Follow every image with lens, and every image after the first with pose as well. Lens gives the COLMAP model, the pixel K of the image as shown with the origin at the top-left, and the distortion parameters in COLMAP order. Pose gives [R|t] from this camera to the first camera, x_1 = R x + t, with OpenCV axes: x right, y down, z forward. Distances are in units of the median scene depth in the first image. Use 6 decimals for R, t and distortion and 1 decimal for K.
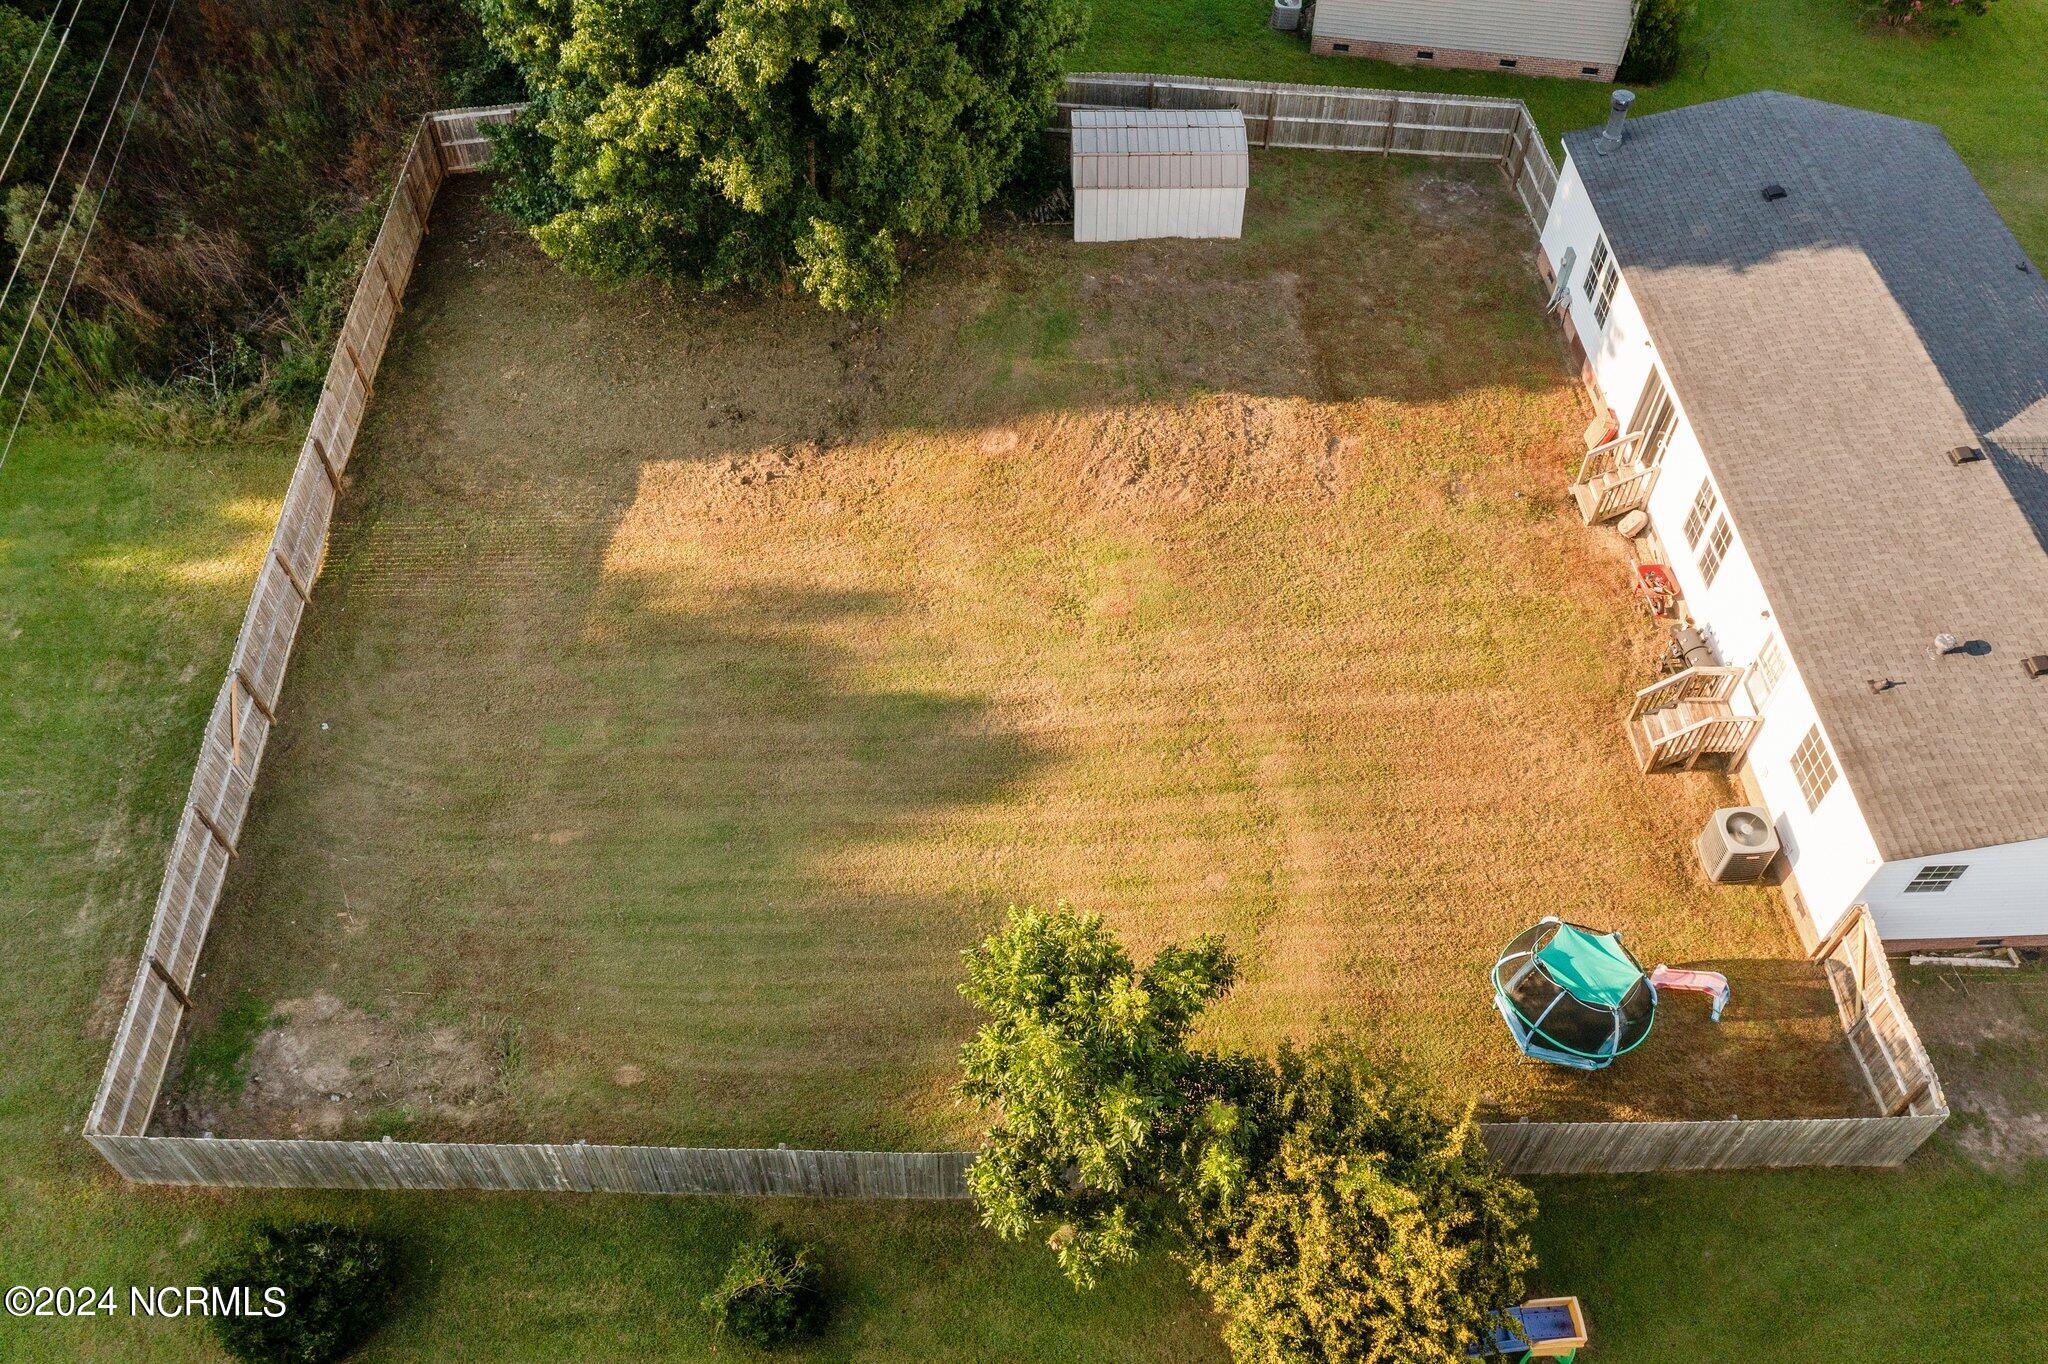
lens RADIAL K [[1632.7, 0, 1024.0], [0, 1632.7, 682.0], [0, 0, 1]] dist [0.000822, 0.001280]
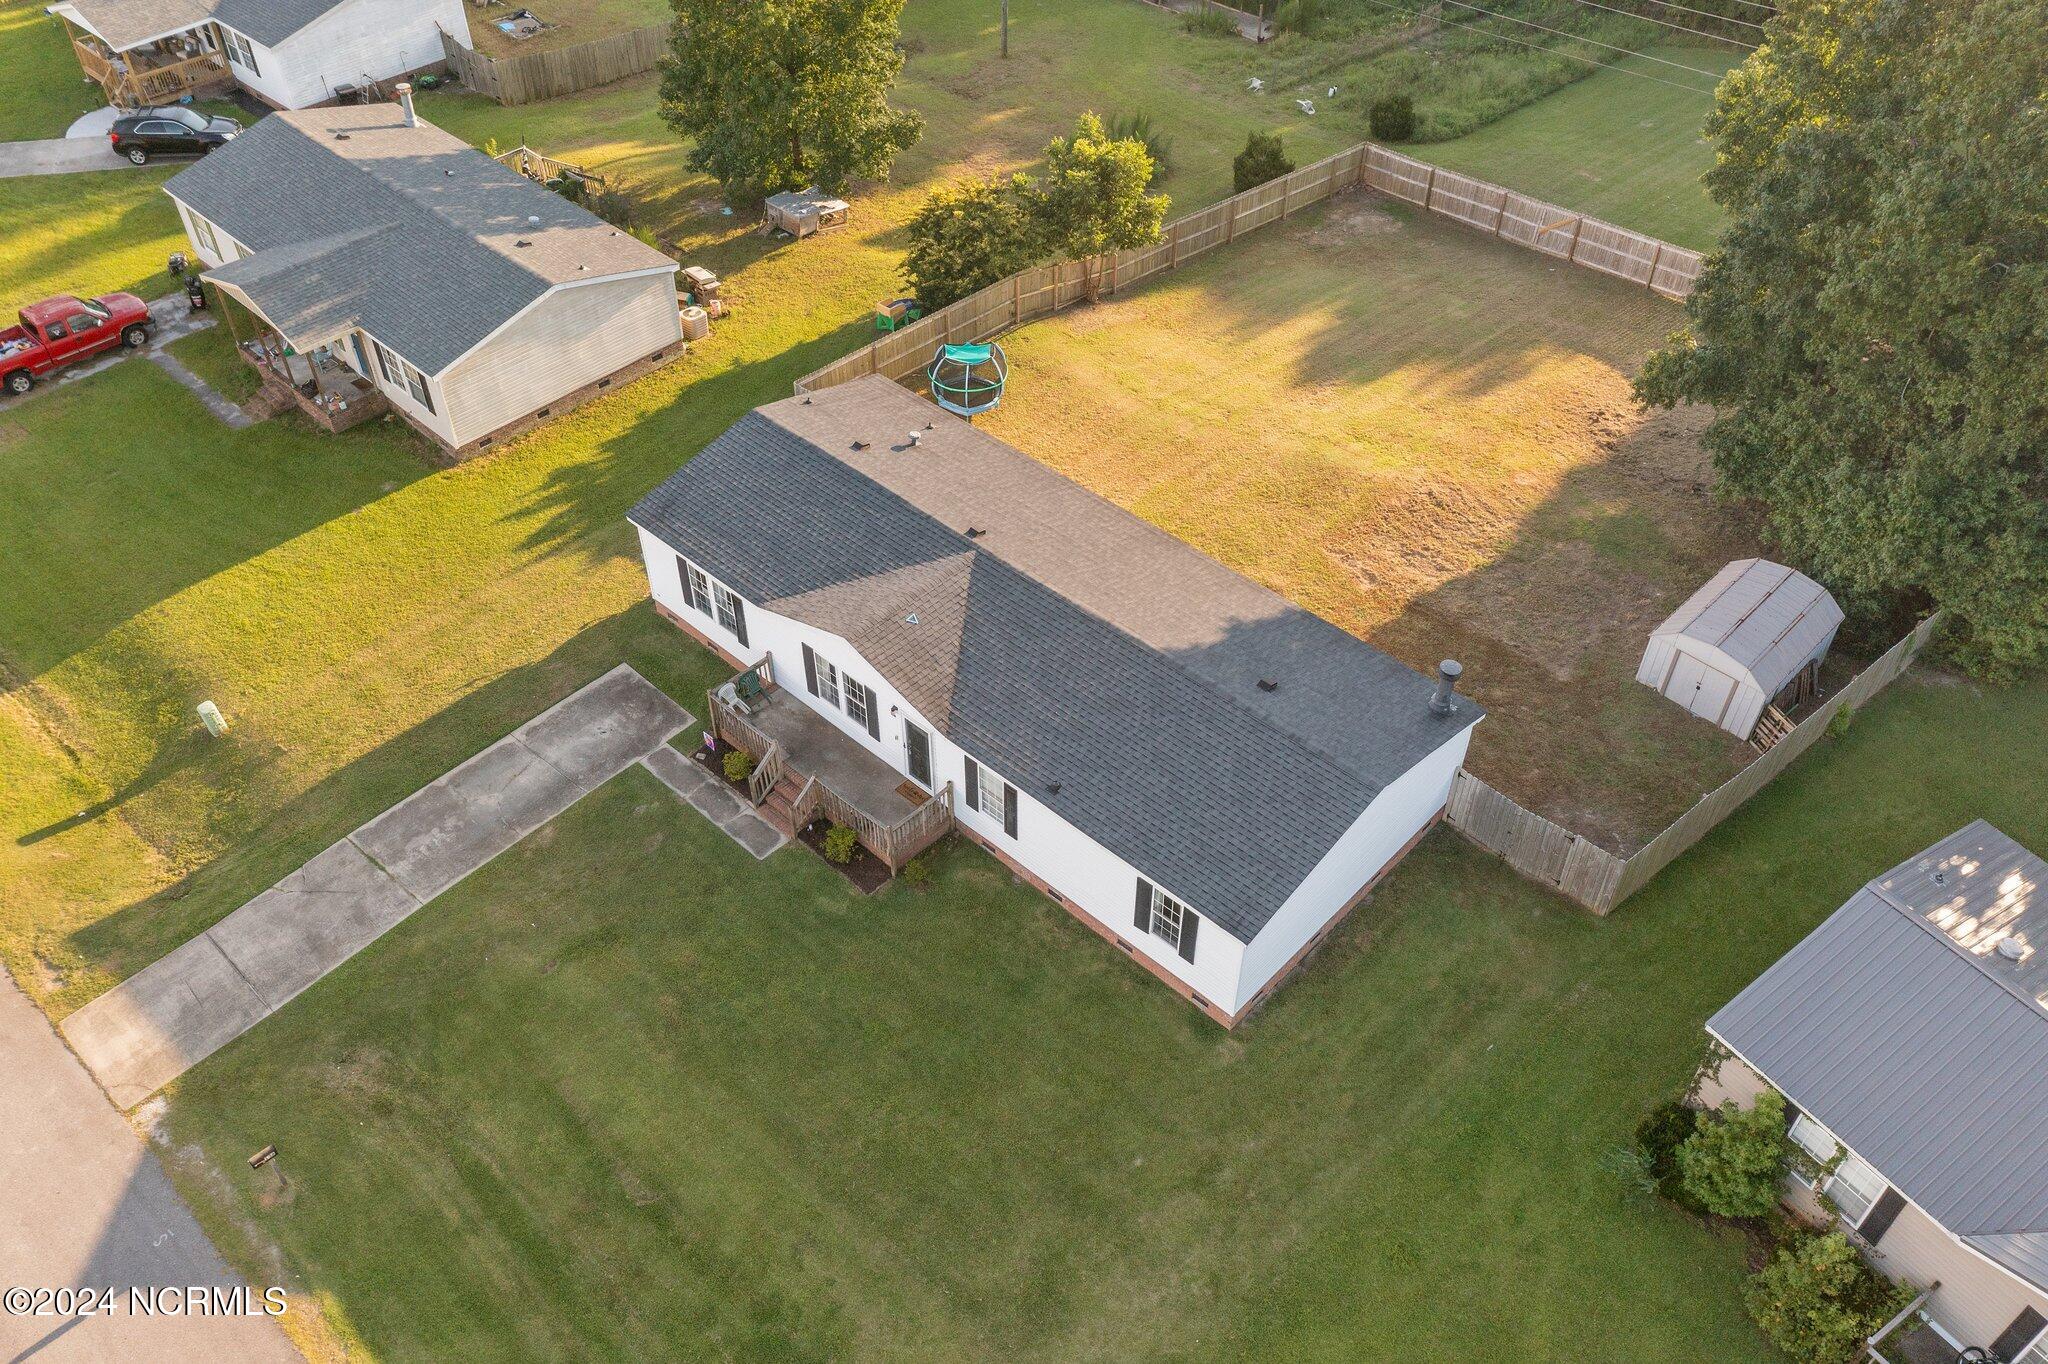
lens RADIAL K [[1617.1, 0, 1024.0], [0, 1617.1, 682.0], [0, 0, 1]] dist [-0.001191, 0.003810]
pose [[-0.710980, 0.478616, -0.515203, 1.090732], [-0.550436, 0.077183, 0.831302, -1.058520], [0.437640, 0.874625, 0.208572, 0.716227]]
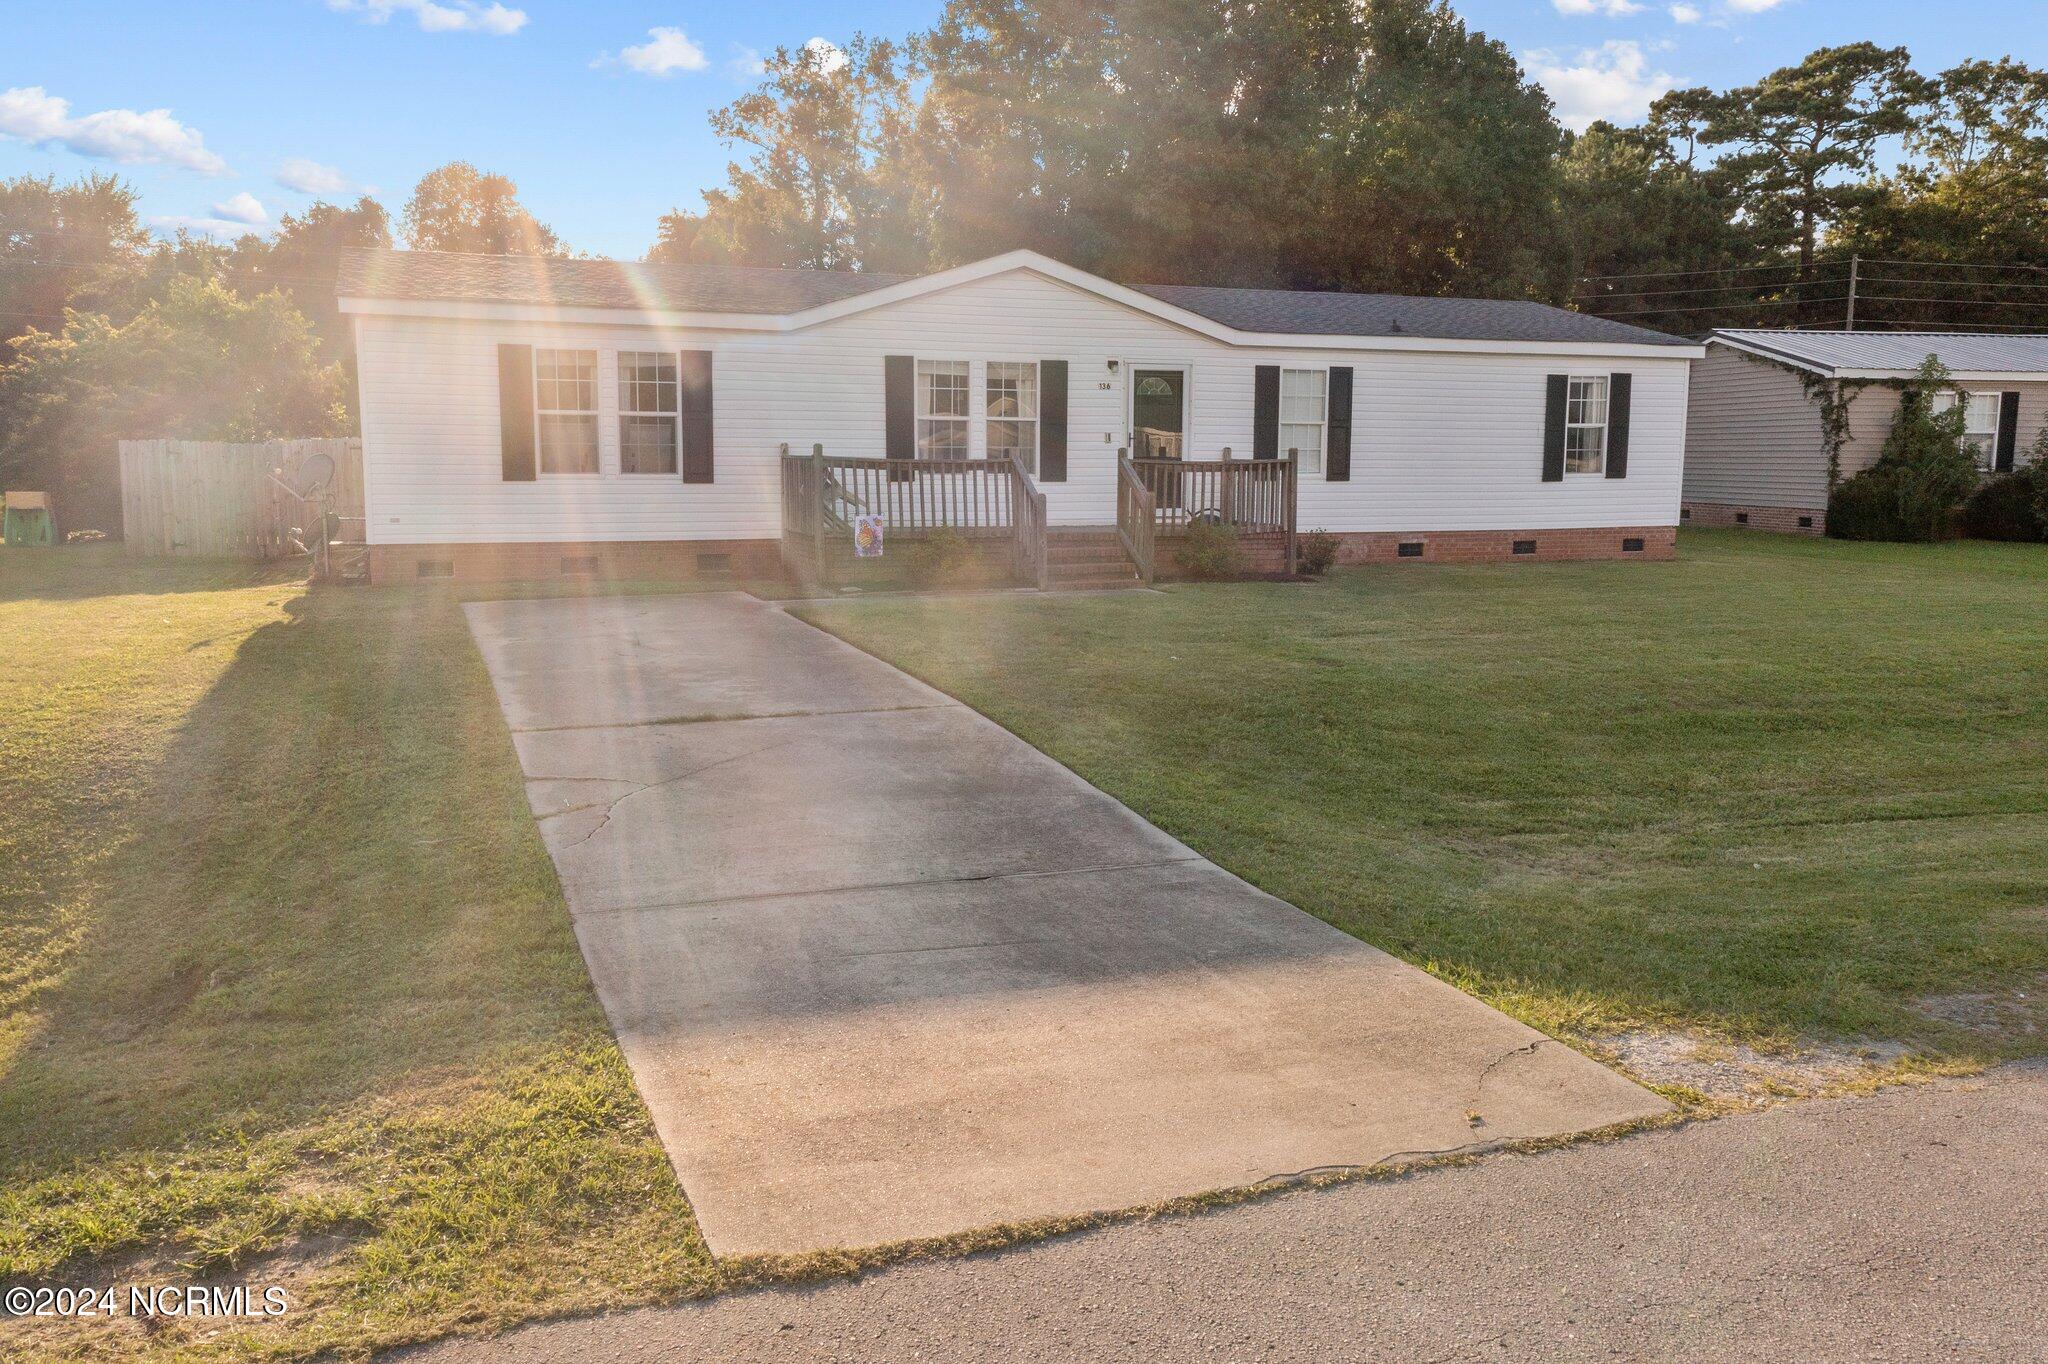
lens RADIAL K [[1623.6, 0, 1024.0], [0, 1623.6, 682.0], [0, 0, 1]] dist [-0.003097, -0.002208]
pose [[0.321326, 0.129296, -0.938100, 1.212090], [-0.736876, 0.656346, -0.161938, 0.073122], [0.594780, 0.743298, 0.306176, 0.791817]]
